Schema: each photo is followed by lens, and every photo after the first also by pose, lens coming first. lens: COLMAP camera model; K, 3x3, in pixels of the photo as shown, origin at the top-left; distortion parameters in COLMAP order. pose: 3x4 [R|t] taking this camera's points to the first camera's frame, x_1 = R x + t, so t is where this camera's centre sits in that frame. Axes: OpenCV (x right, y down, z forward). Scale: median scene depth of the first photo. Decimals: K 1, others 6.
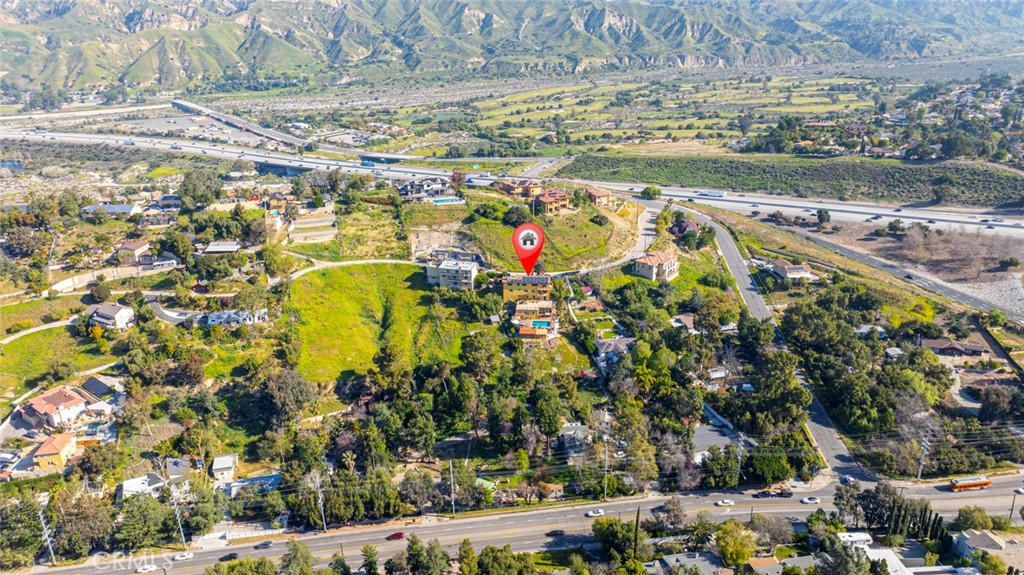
lens RADIAL K [[724.9, 0, 518.7], [0, 724.9, 288.6], [0, 0, 1]] dist [-0.031538, 0.031673]
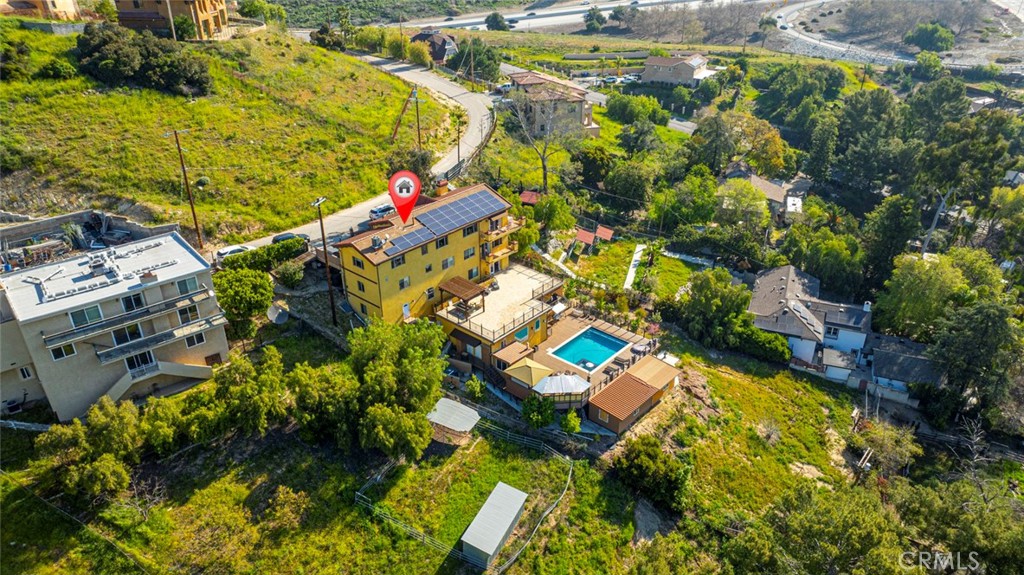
lens RADIAL K [[724.9, 0, 518.7], [0, 724.9, 288.6], [0, 0, 1]] dist [-0.031538, 0.031673]
pose [[0.596091, -0.375361, 0.709774, -0.036619], [0.296140, 0.924452, 0.240186, -0.009815], [-0.746308, 0.067019, 0.662218, 0.182302]]
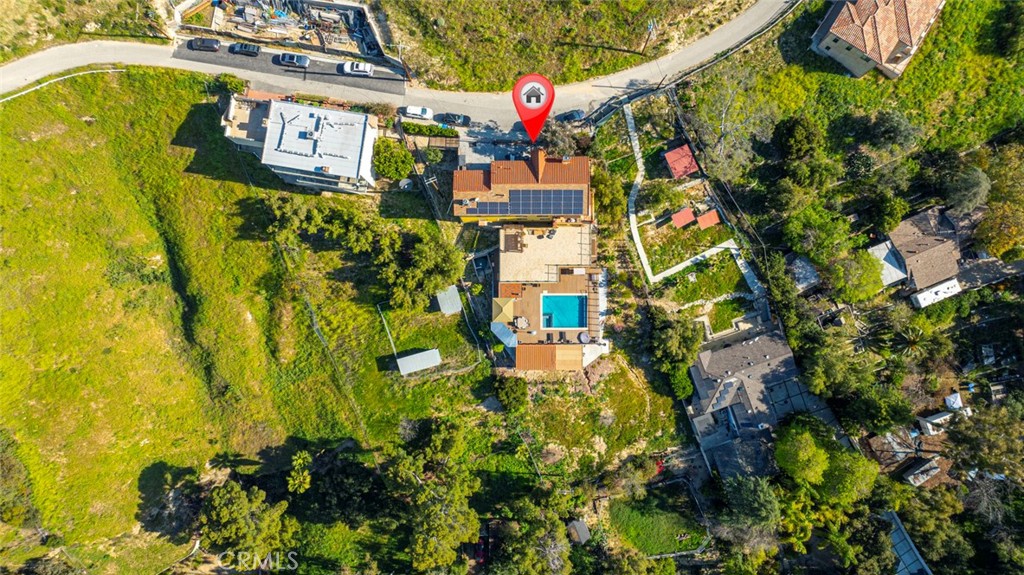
lens RADIAL K [[724.9, 0, 518.7], [0, 724.9, 288.6], [0, 0, 1]] dist [-0.031538, 0.031673]
pose [[0.996633, -0.081319, 0.010508, 0.000399], [0.025452, 0.428635, 0.903119, -0.070864], [-0.077945, -0.899811, 0.429262, 0.182079]]
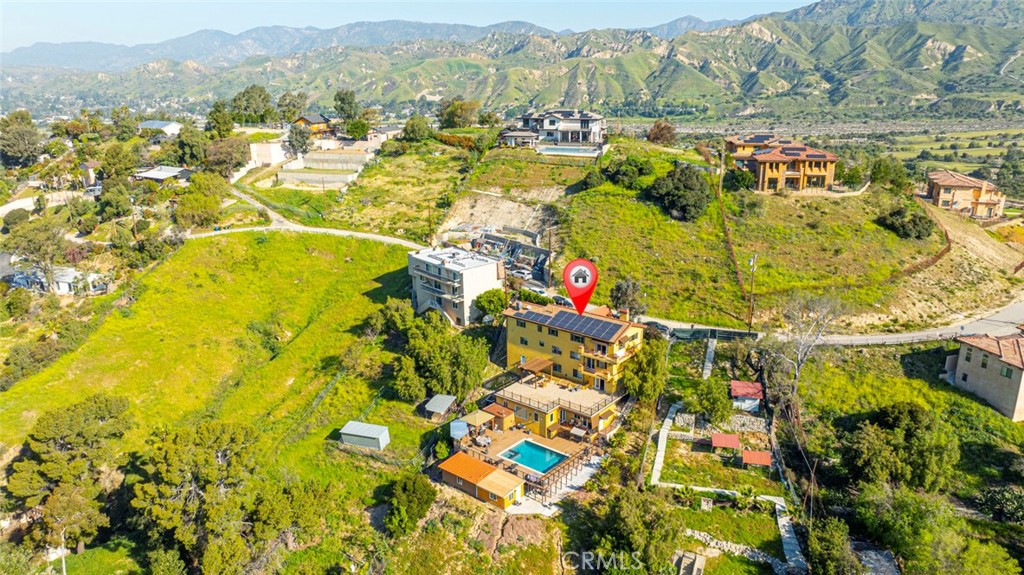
lens RADIAL K [[724.9, 0, 518.7], [0, 724.9, 288.6], [0, 0, 1]] dist [-0.031538, 0.031673]
pose [[0.824479, 0.166802, -0.540751, 0.040446], [-0.210680, 0.977356, -0.019743, -0.003523], [0.525213, 0.130203, 0.840951, 0.155764]]
